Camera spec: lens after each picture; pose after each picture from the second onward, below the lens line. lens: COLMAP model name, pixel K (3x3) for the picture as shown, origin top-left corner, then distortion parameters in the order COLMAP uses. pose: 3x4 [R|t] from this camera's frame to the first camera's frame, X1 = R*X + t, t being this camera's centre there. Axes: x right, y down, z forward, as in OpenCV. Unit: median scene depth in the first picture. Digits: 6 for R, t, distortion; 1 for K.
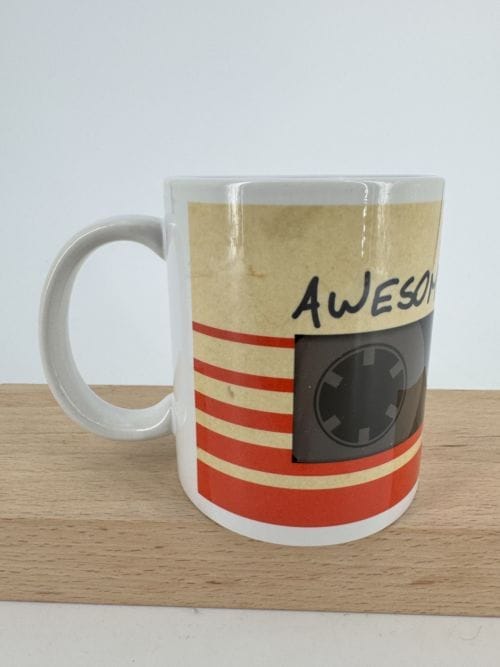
lens RADIAL K [[473.8, 0, 251.2], [0, 473.8, 293.9], [0, 0, 1]] dist [0.000225, 0.000251]
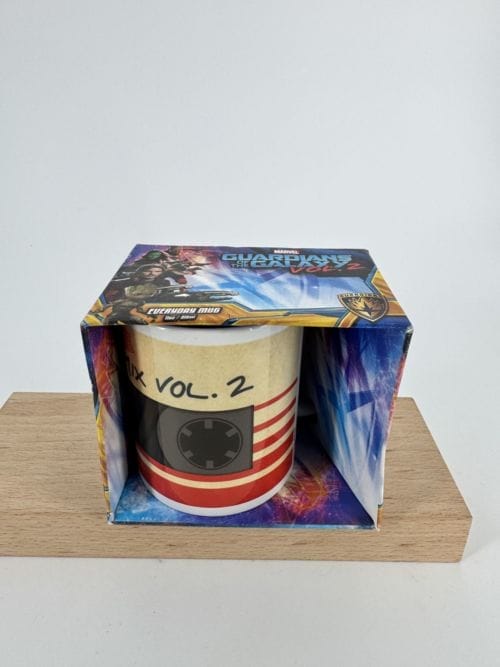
lens RADIAL K [[473.8, 0, 251.2], [0, 473.8, 293.9], [0, 0, 1]] dist [0.000225, 0.000251]
pose [[0.999107, 0.001867, 0.042200, 0.123270], [-0.009542, 0.983177, 0.182406, -0.525481], [-0.041149, -0.182645, 0.982317, -0.433463]]
